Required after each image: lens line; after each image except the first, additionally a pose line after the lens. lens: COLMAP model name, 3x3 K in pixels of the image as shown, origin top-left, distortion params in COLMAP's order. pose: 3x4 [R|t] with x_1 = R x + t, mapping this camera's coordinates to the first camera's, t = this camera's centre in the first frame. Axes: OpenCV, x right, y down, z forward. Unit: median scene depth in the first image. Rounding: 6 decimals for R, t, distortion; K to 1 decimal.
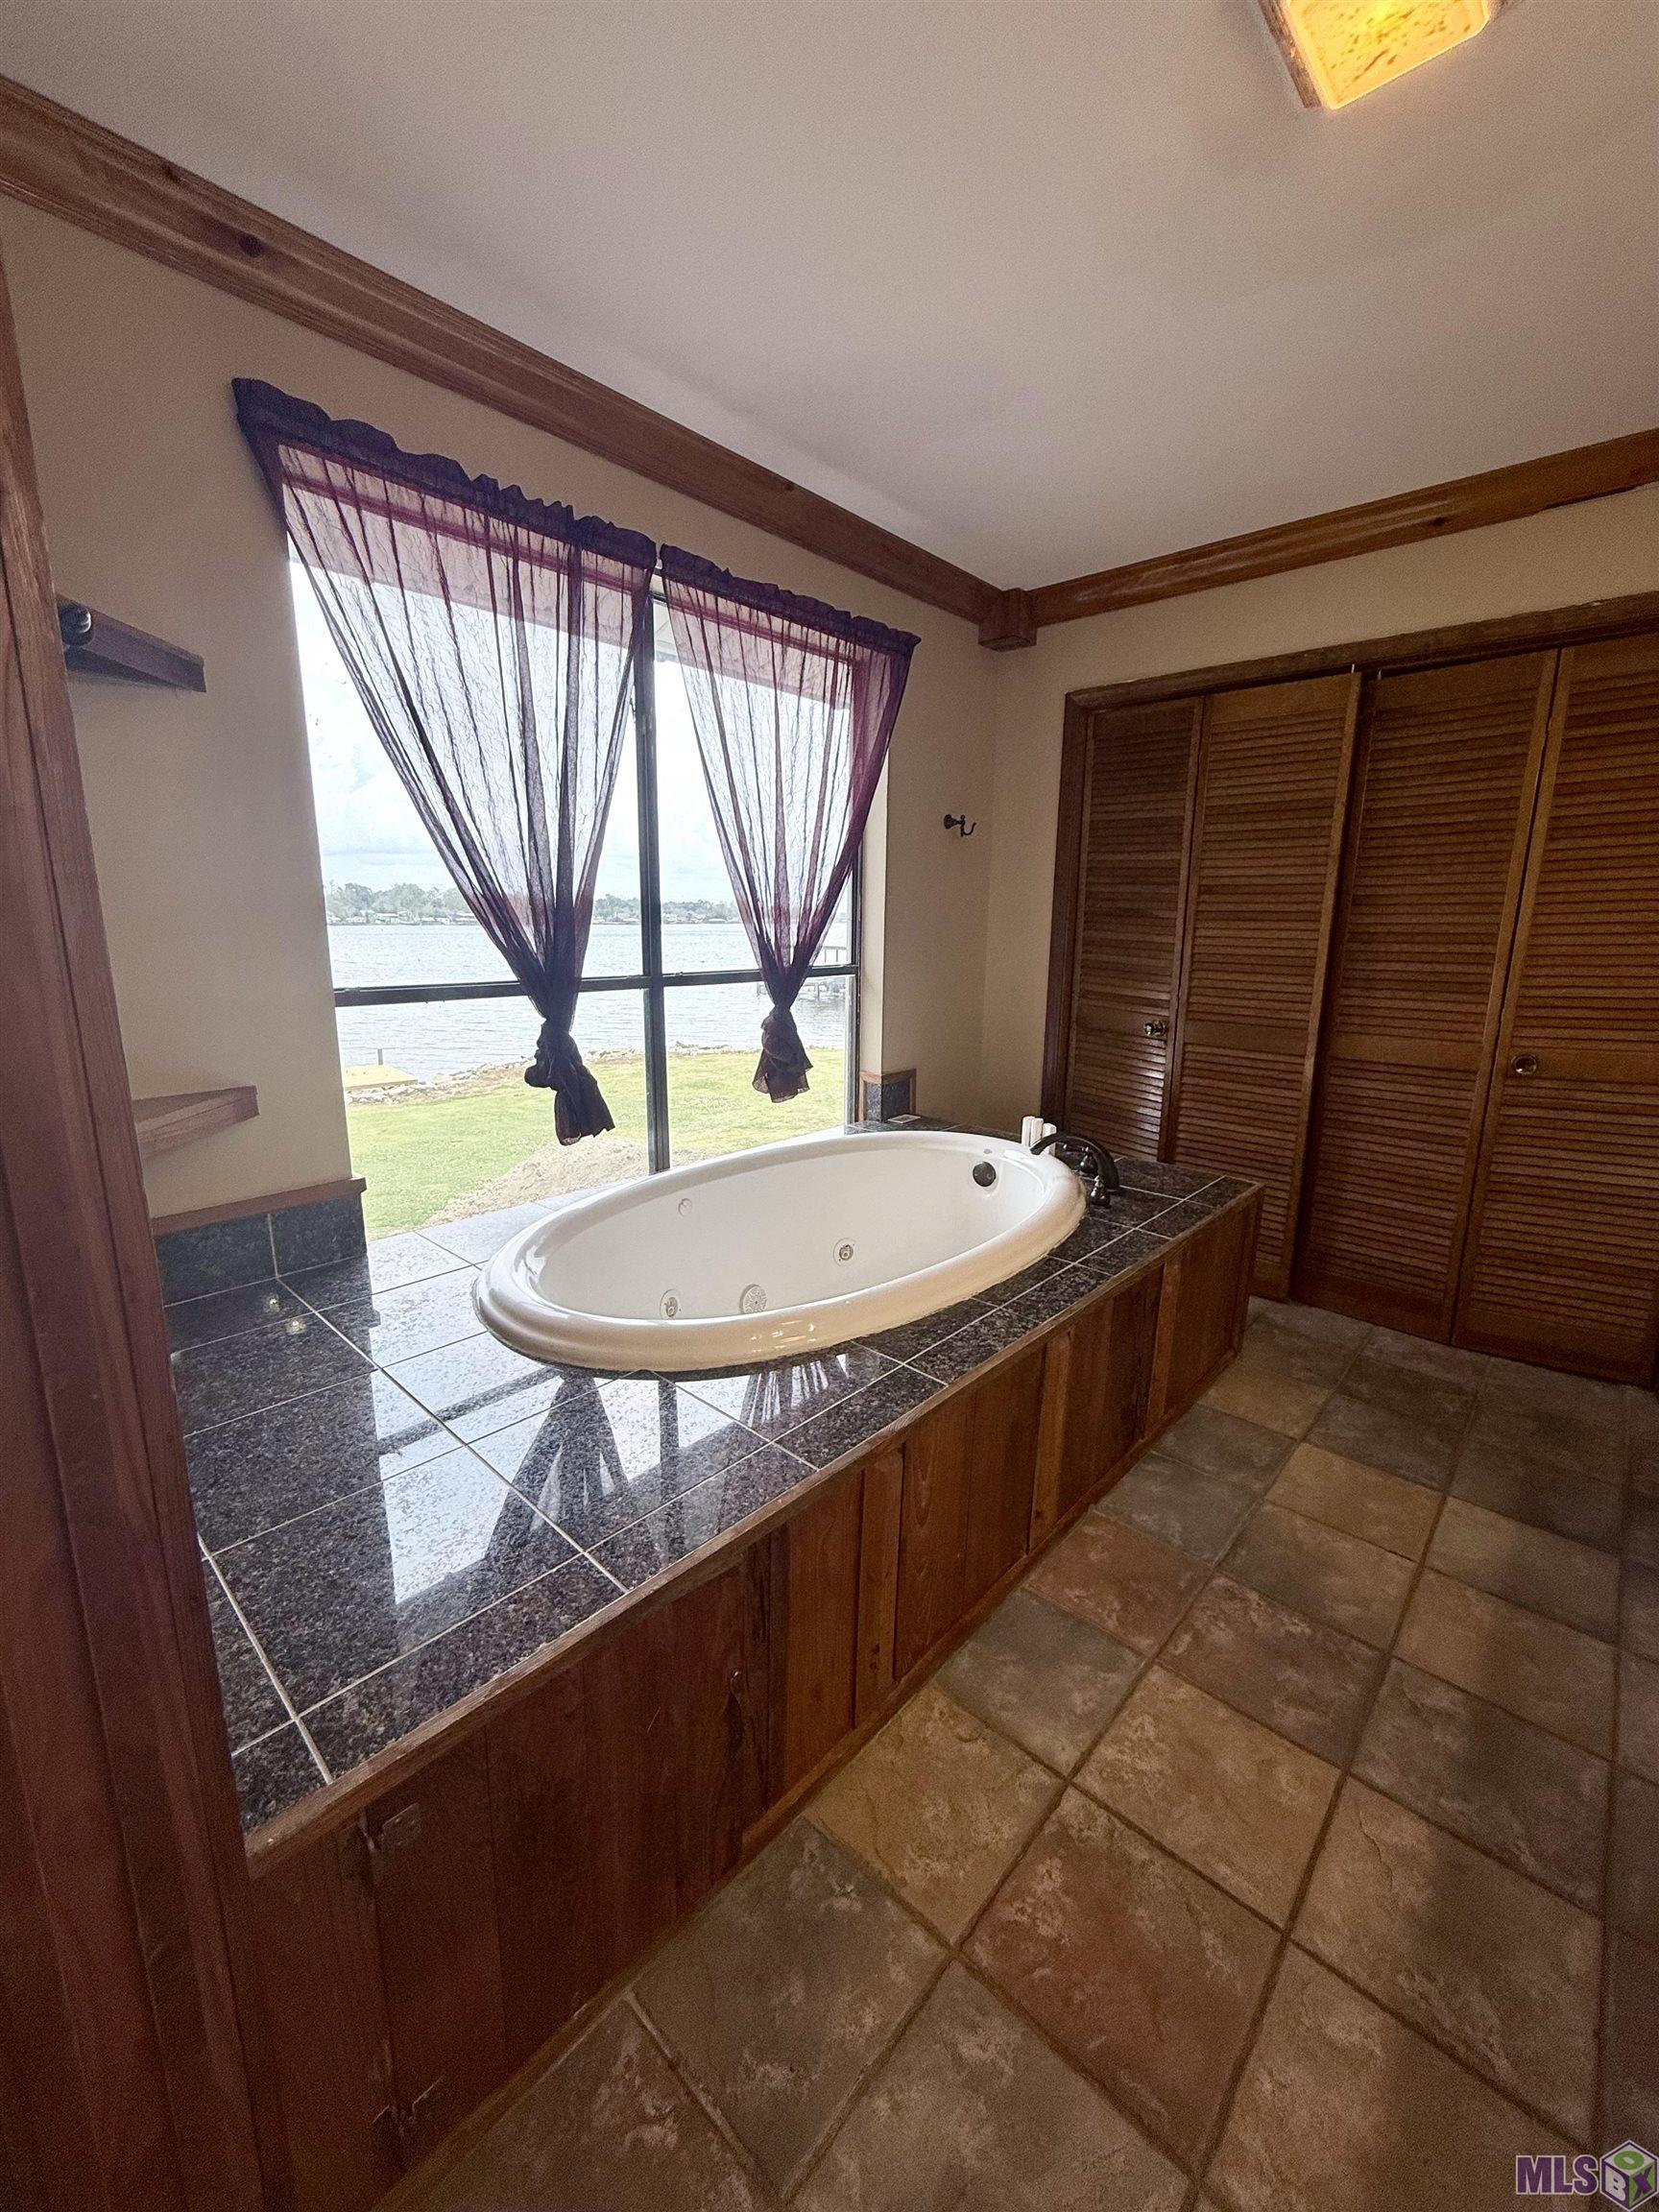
lens RADIAL K [[880.7, 0, 829.3], [0, 880.7, 1099.9], [0, 0, 1]] dist [-0.000086, -0.000113]
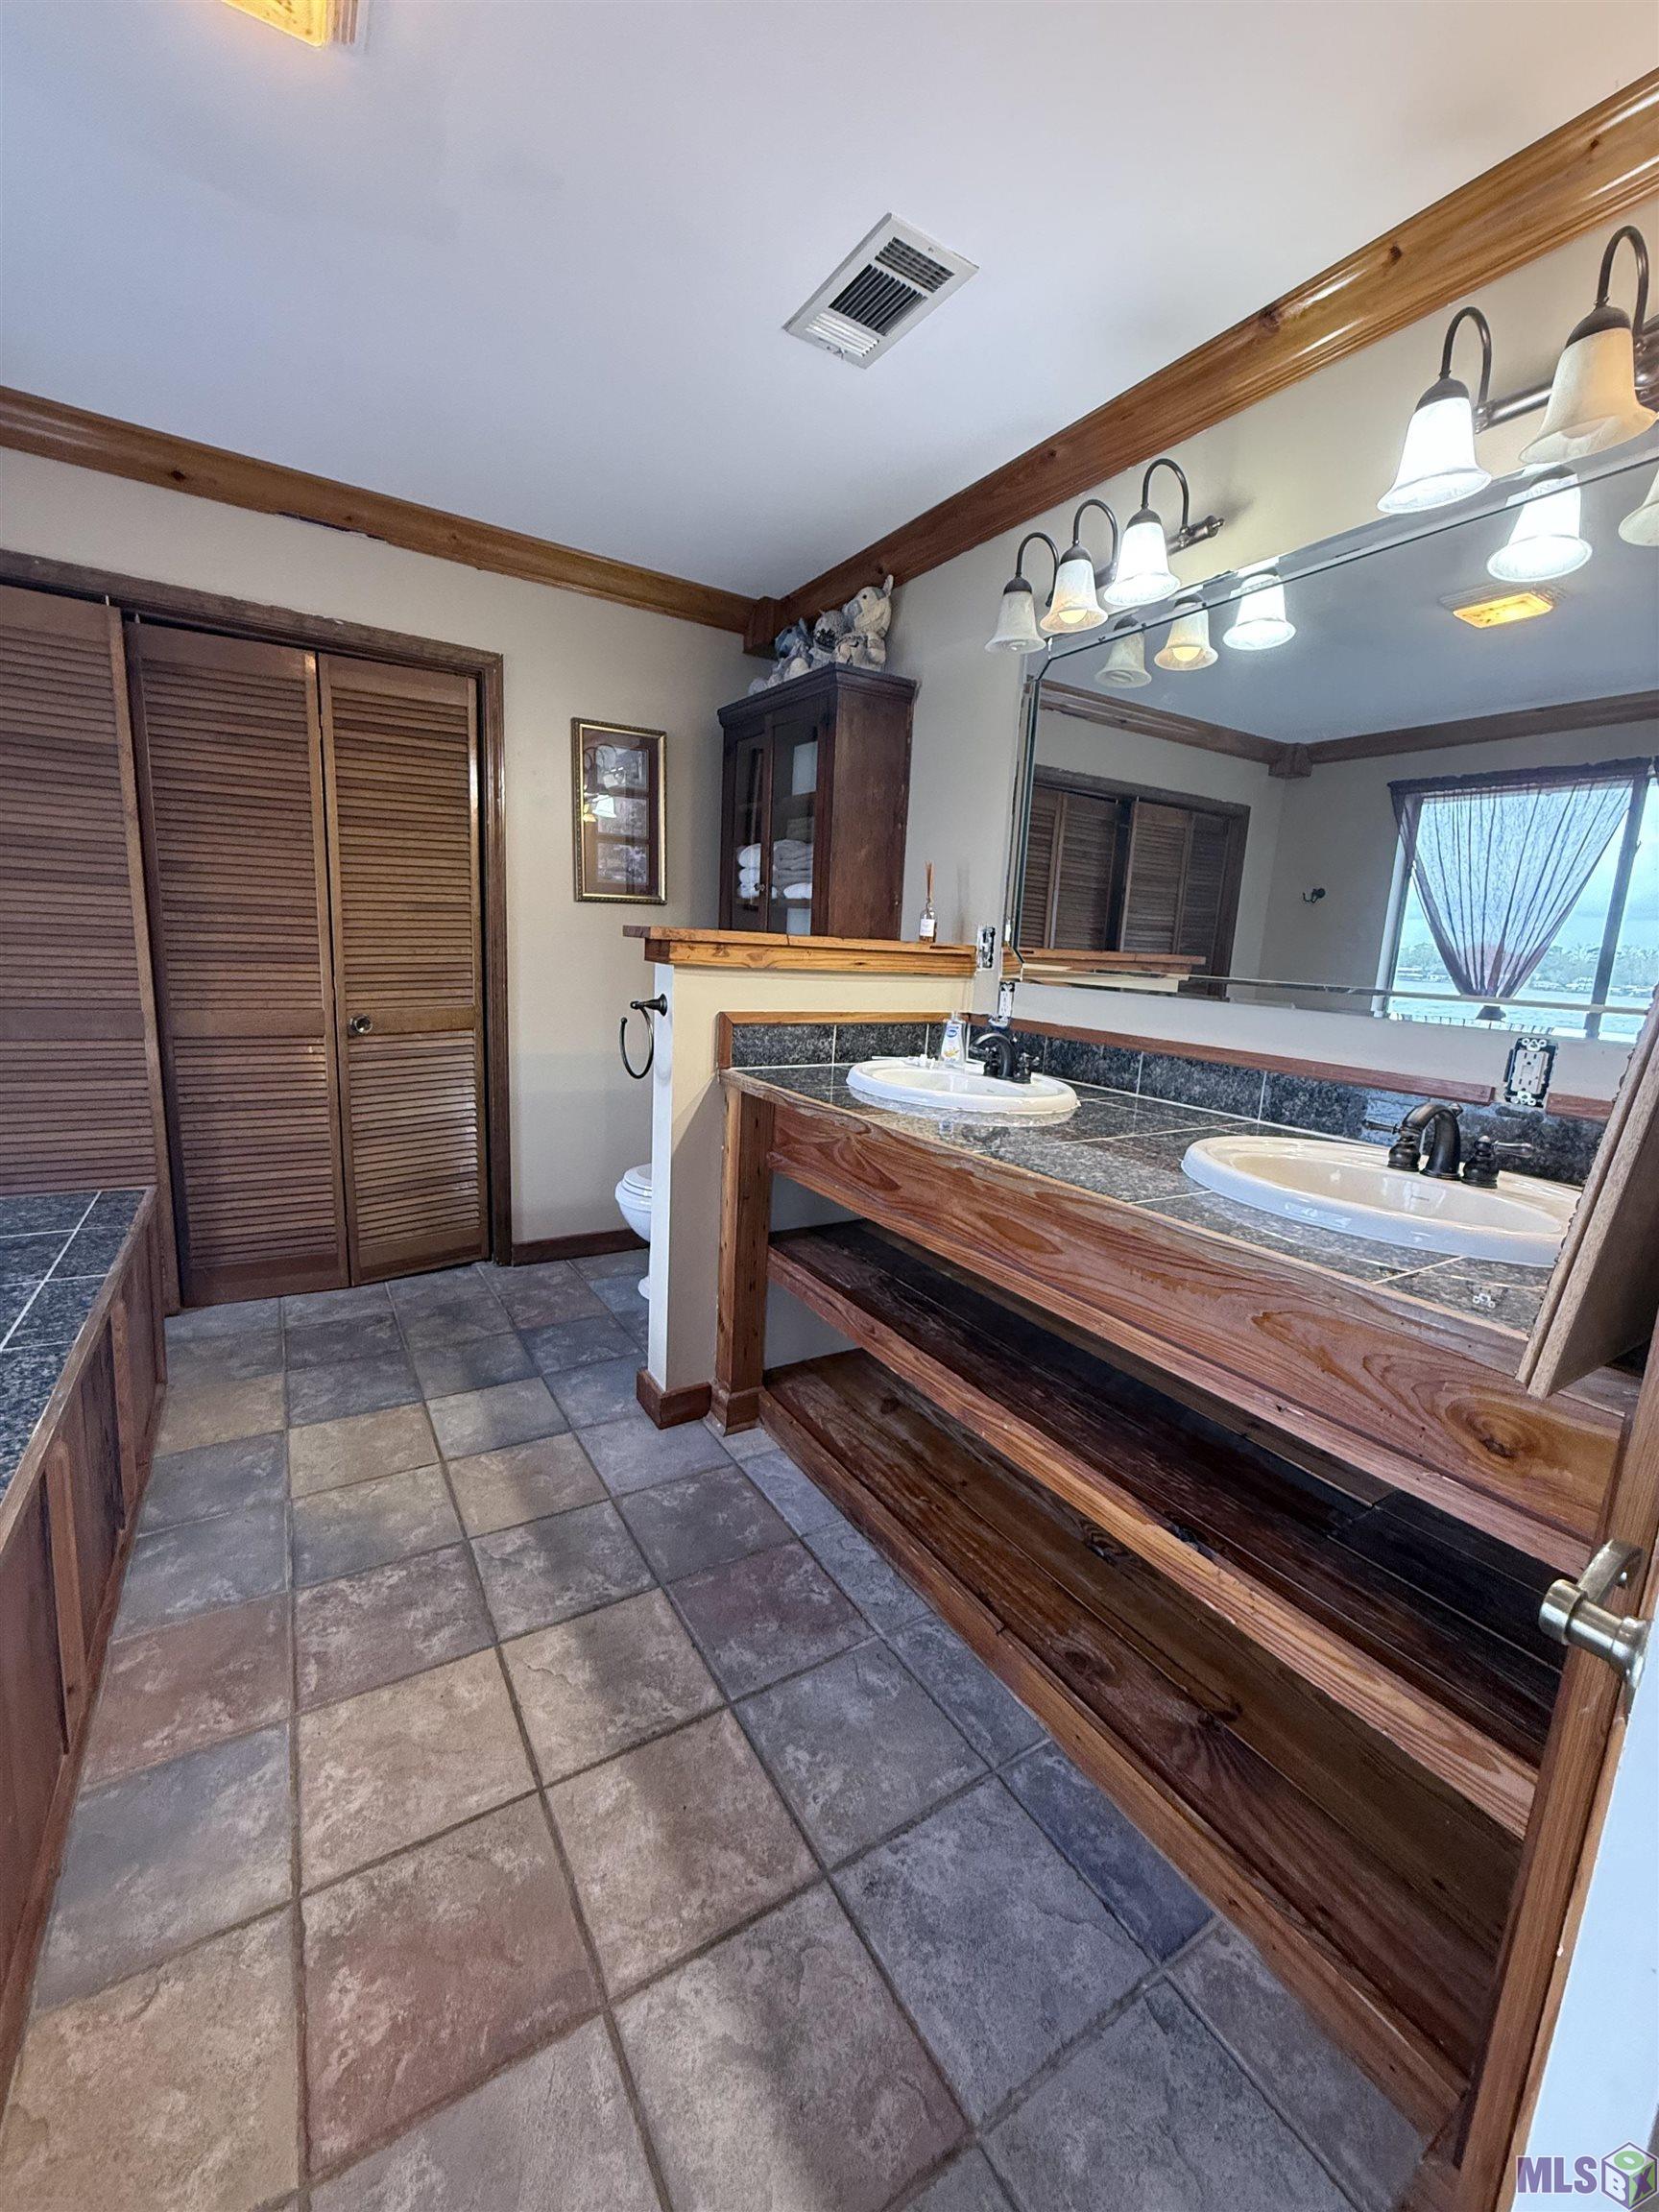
lens RADIAL K [[880.7, 0, 829.3], [0, 880.7, 1099.9], [0, 0, 1]] dist [-0.000086, -0.000113]
pose [[0.272524, -0.168624, 0.947257, -0.160904], [0.145079, 0.980468, 0.132797, -0.009371], [-0.951148, 0.101237, 0.291665, 0.118681]]
